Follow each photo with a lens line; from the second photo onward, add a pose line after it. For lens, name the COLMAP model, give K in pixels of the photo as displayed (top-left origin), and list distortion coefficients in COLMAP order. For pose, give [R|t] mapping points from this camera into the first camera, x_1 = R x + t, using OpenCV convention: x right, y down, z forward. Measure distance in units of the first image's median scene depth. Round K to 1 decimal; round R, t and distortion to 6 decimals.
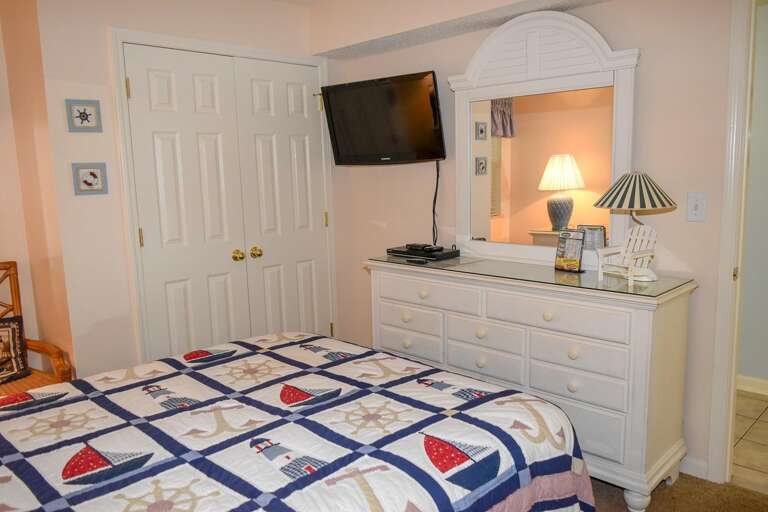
lens RADIAL K [[599.0, 0, 384.3], [0, 599.0, 257.8], [0, 0, 1]] dist [-0.032208, 0.009812]
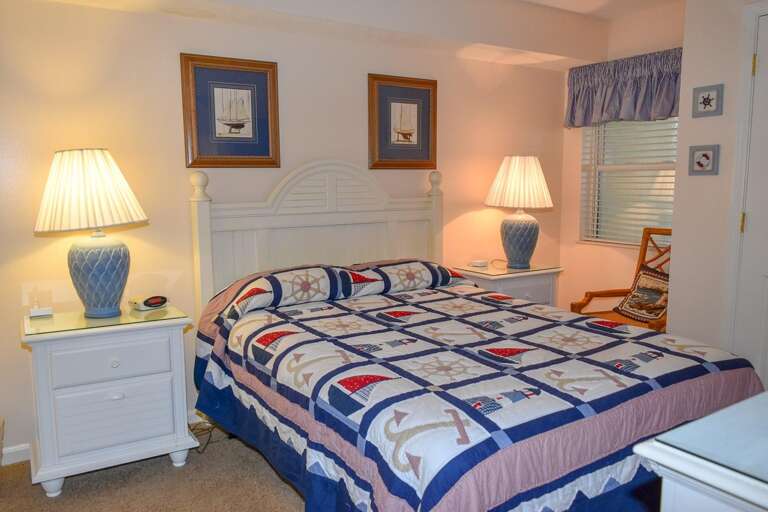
lens RADIAL K [[599.0, 0, 383.8], [0, 599.0, 255.7], [0, 0, 1]] dist [-0.032208, 0.009812]
pose [[-0.220668, 0.152336, -0.963379, 0.800519], [-0.123821, 0.975361, 0.182592, -0.104755], [0.967458, 0.159579, -0.196368, 0.798713]]
